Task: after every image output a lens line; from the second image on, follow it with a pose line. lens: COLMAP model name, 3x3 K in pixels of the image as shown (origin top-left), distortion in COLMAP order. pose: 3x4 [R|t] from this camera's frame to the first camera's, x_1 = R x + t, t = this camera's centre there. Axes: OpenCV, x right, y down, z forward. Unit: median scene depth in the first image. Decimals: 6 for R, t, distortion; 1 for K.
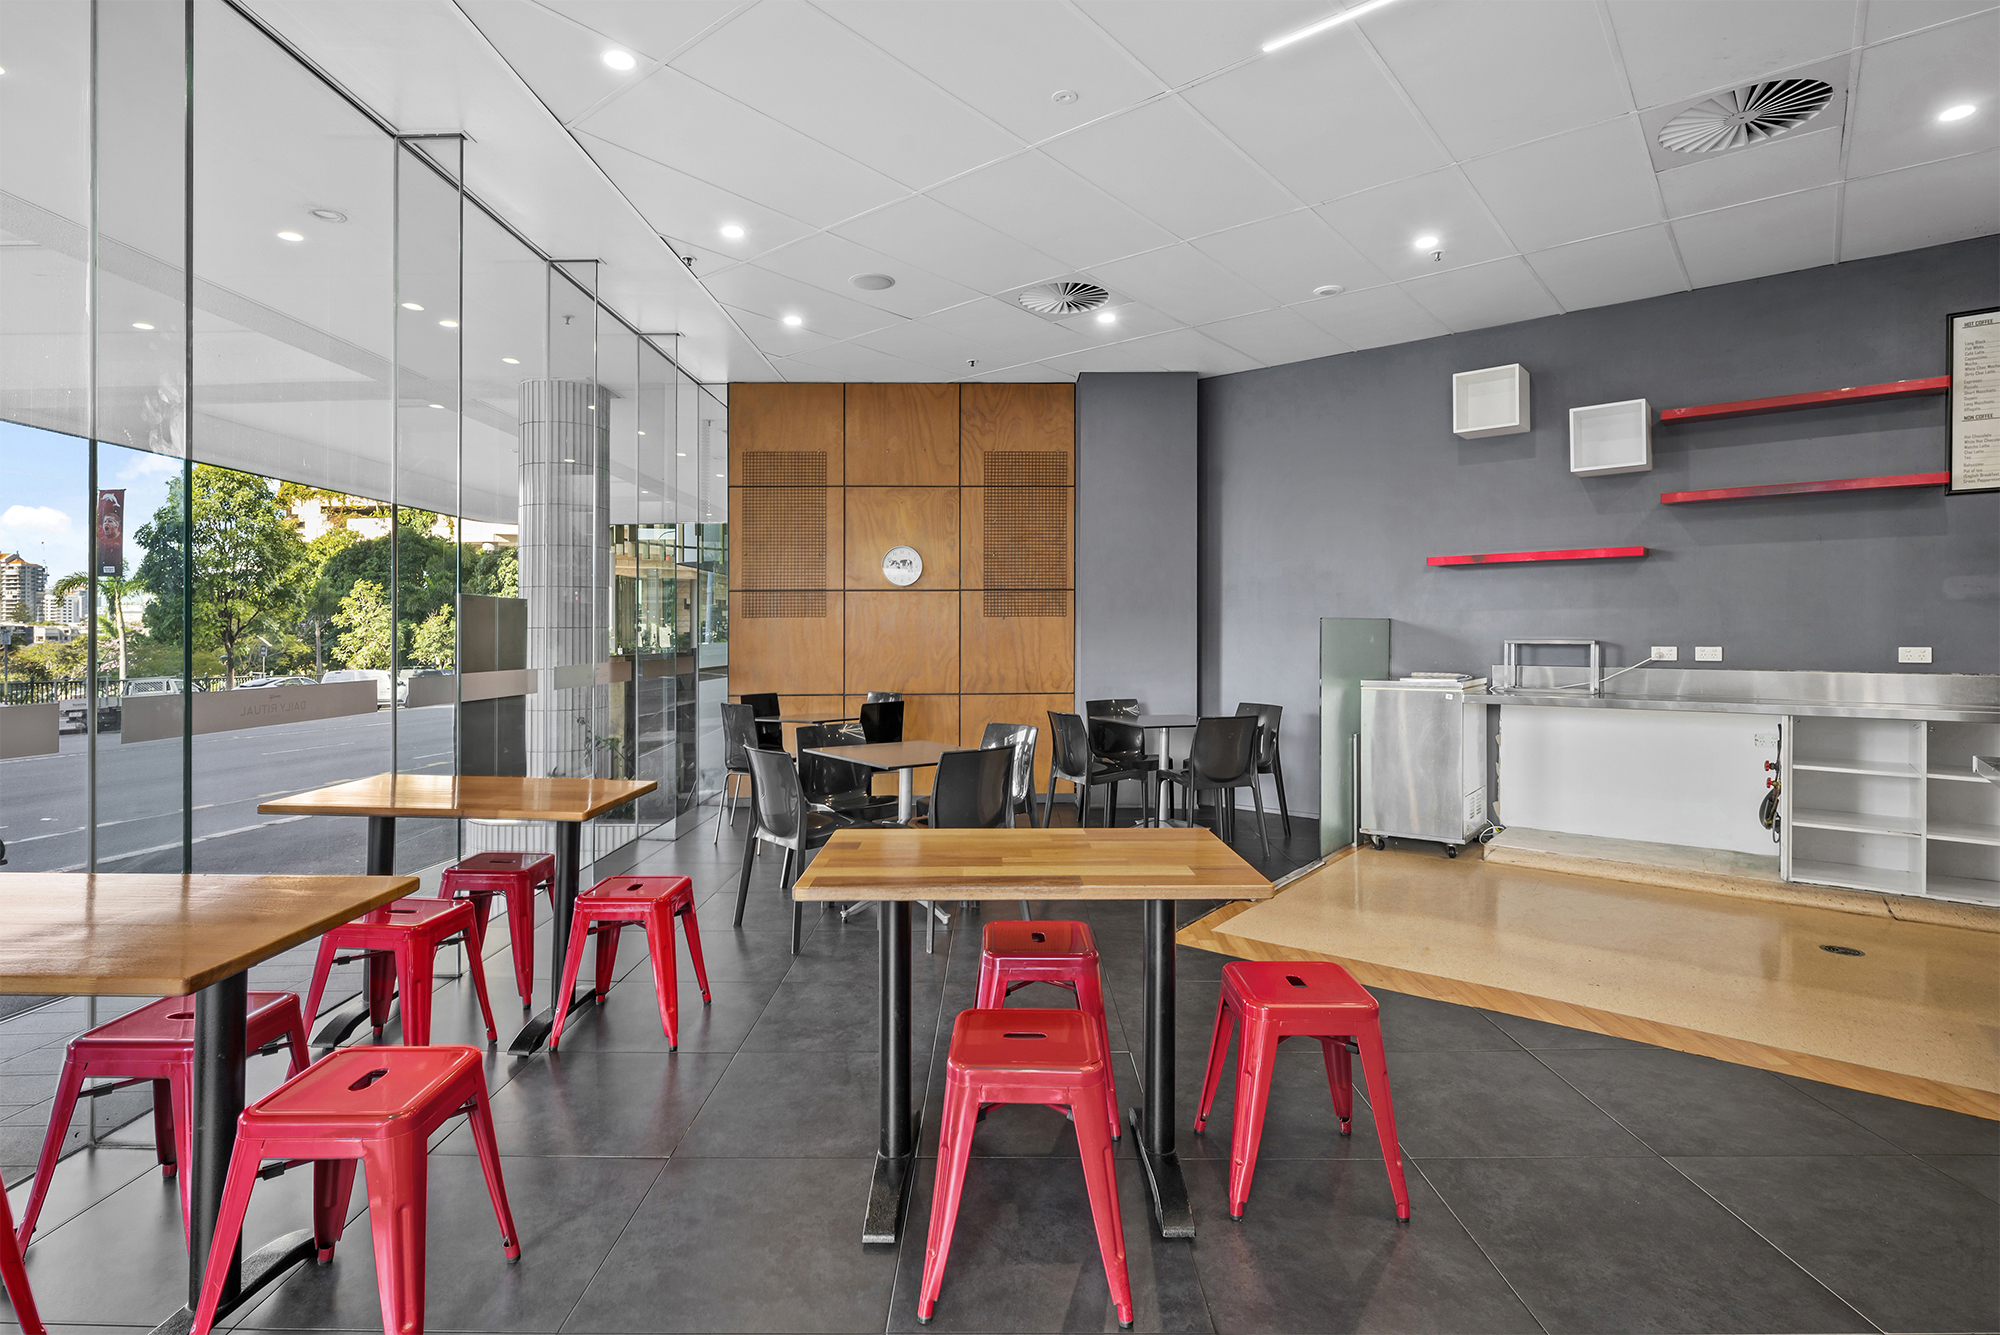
lens RADIAL K [[938.4, 0, 1000.5], [0, 938.4, 642.7], [0, 0, 1]] dist [-0.000934, -0.000020]
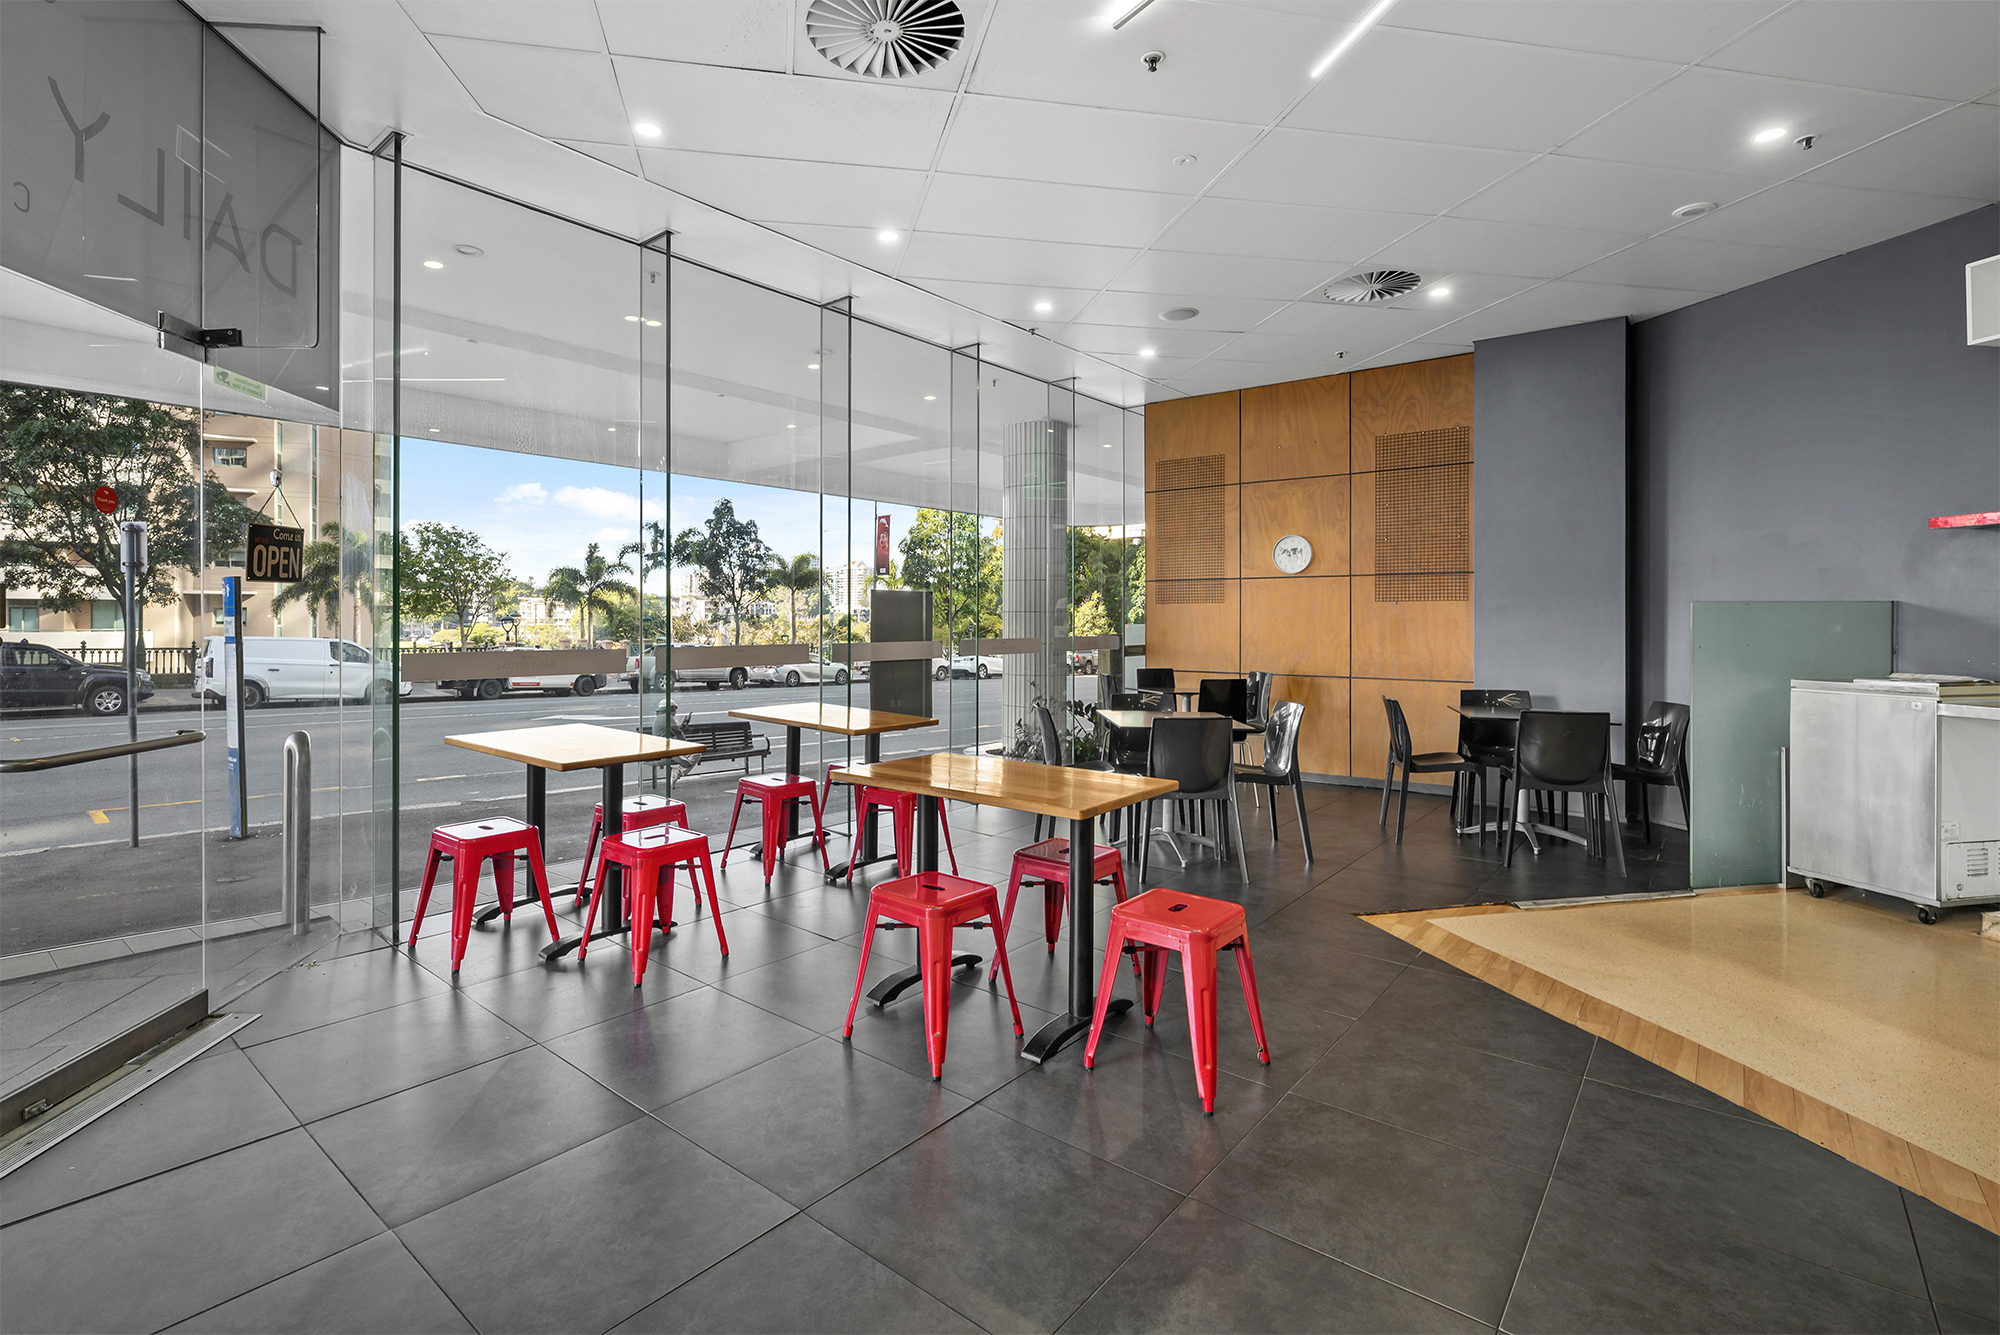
lens RADIAL K [[923.7, 0, 995.7], [0, 923.7, 643.0], [0, 0, 1]] dist [-0.002987, -0.000396]
pose [[0.777210, 0.022359, -0.628845, 0.293956], [-0.010029, 0.999682, 0.023148, -0.002169], [0.629162, -0.011684, 0.777186, -0.023644]]
